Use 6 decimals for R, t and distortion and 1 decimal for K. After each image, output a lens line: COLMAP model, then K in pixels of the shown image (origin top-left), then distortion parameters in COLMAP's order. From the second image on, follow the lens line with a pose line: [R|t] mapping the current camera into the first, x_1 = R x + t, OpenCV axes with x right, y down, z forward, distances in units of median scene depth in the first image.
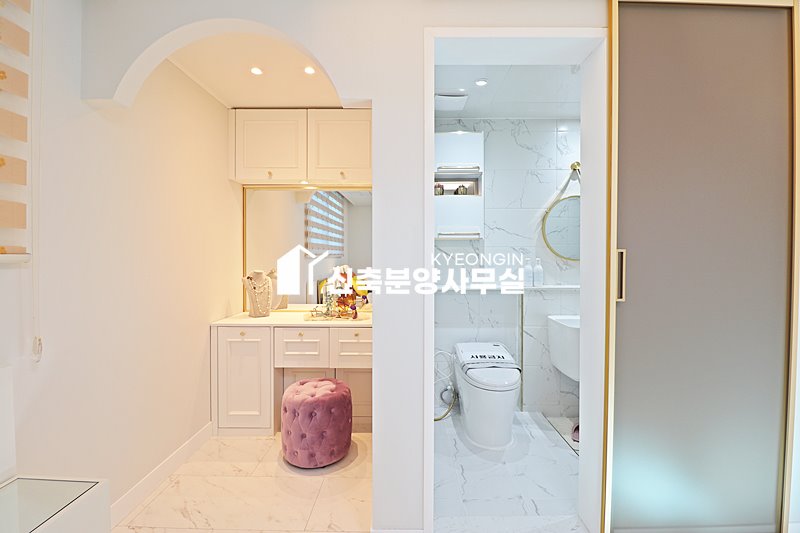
lens RADIAL K [[368.7, 0, 400.0], [0, 368.7, 266.5], [0, 0, 1]] dist [-0.002472, -0.000201]
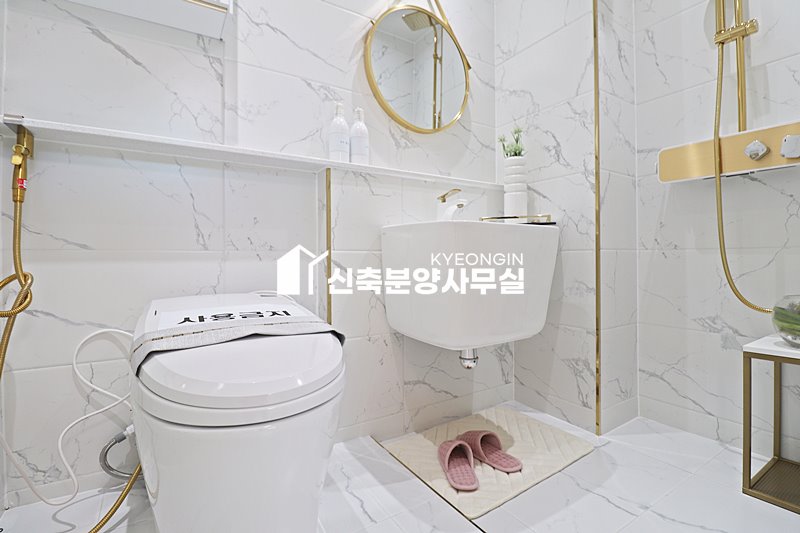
lens RADIAL K [[368.7, 0, 400.0], [0, 368.7, 266.5], [0, 0, 1]] dist [-0.002472, -0.000201]
pose [[0.838633, -0.005481, 0.544669, 0.166154], [0.012360, 0.999883, -0.008969, 0.191061], [-0.544556, 0.014254, 0.838603, 0.596783]]
